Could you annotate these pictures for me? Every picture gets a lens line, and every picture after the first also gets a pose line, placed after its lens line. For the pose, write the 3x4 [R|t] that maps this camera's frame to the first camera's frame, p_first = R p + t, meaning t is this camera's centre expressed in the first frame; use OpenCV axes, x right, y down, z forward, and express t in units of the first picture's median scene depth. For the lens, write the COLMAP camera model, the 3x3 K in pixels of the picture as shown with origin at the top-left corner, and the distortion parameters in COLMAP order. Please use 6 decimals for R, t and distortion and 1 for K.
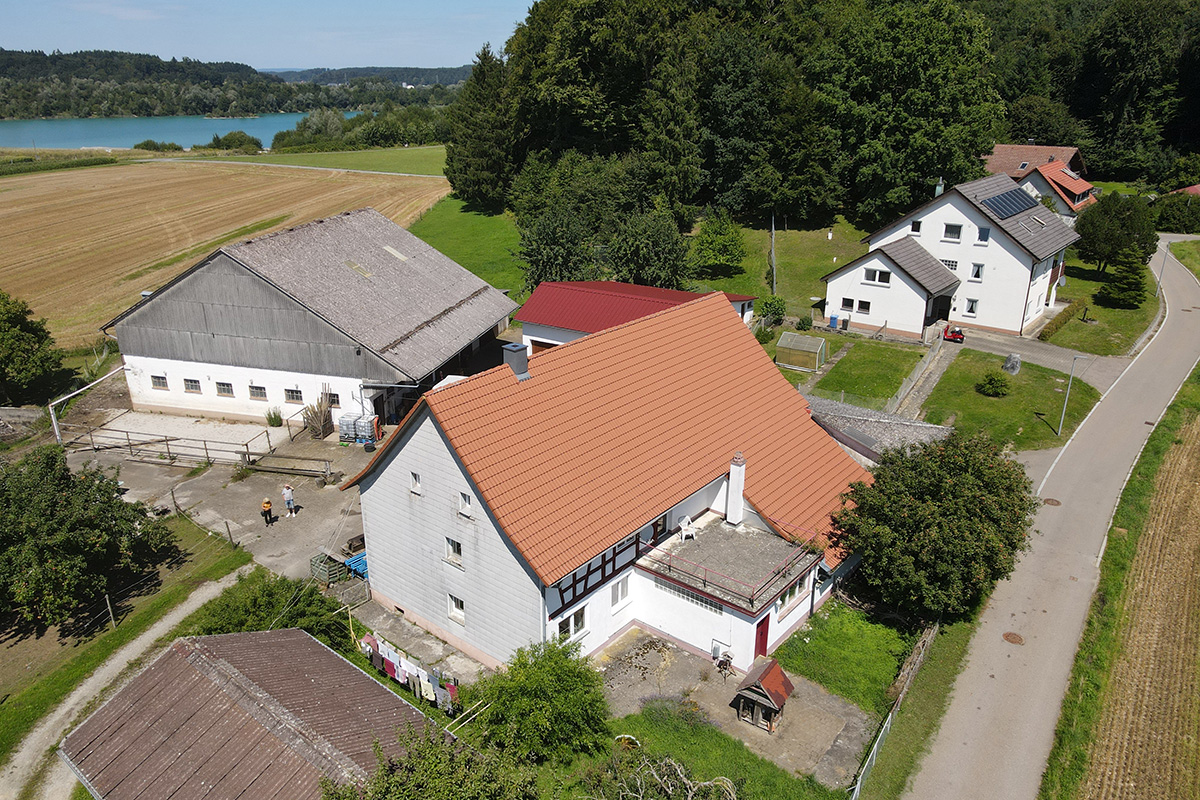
lens RADIAL K [[869.2, 0, 600.0], [0, 869.2, 400.0], [0, 0, 1]] dist [0.012023, 0.000960]
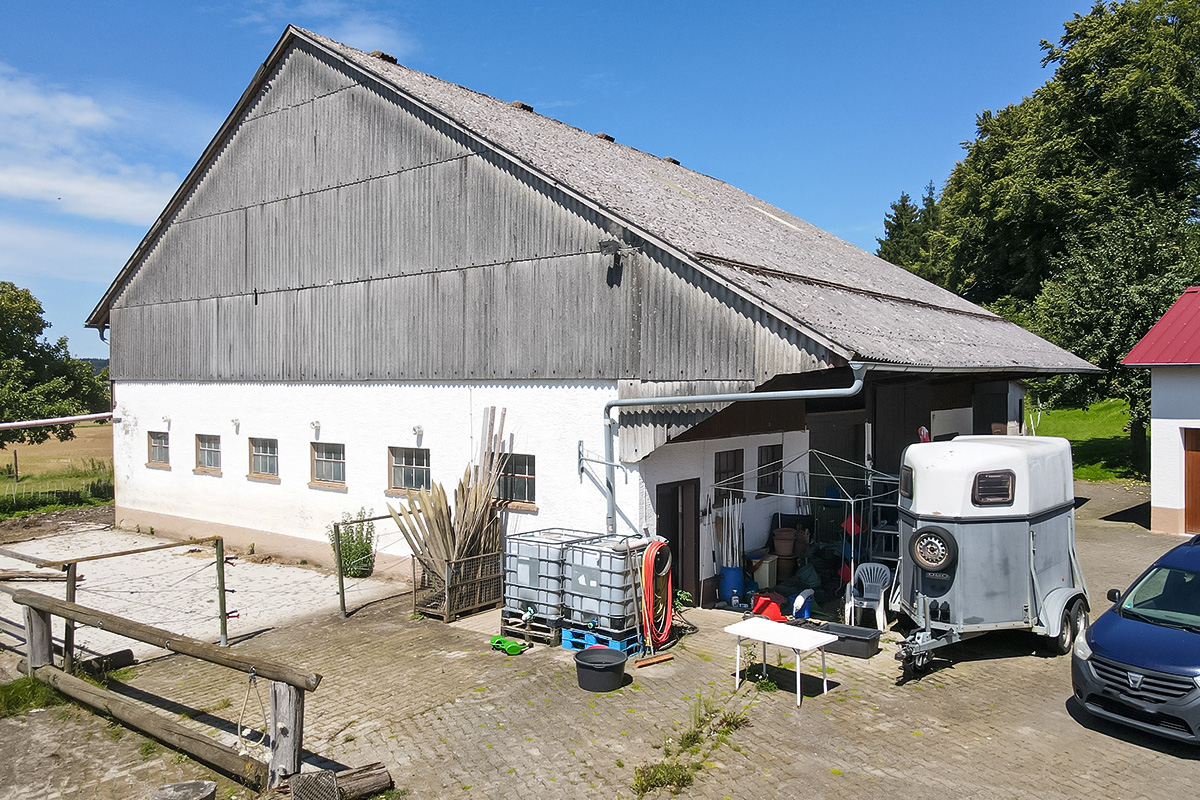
lens RADIAL K [[869.2, 0, 600.0], [0, 869.2, 400.0], [0, 0, 1]] dist [0.012023, 0.000960]
pose [[0.916487, 0.000797, -0.400064, -0.173315], [-0.133524, 0.943267, -0.304004, 0.054016], [0.377125, 0.332034, 0.864598, 0.758828]]
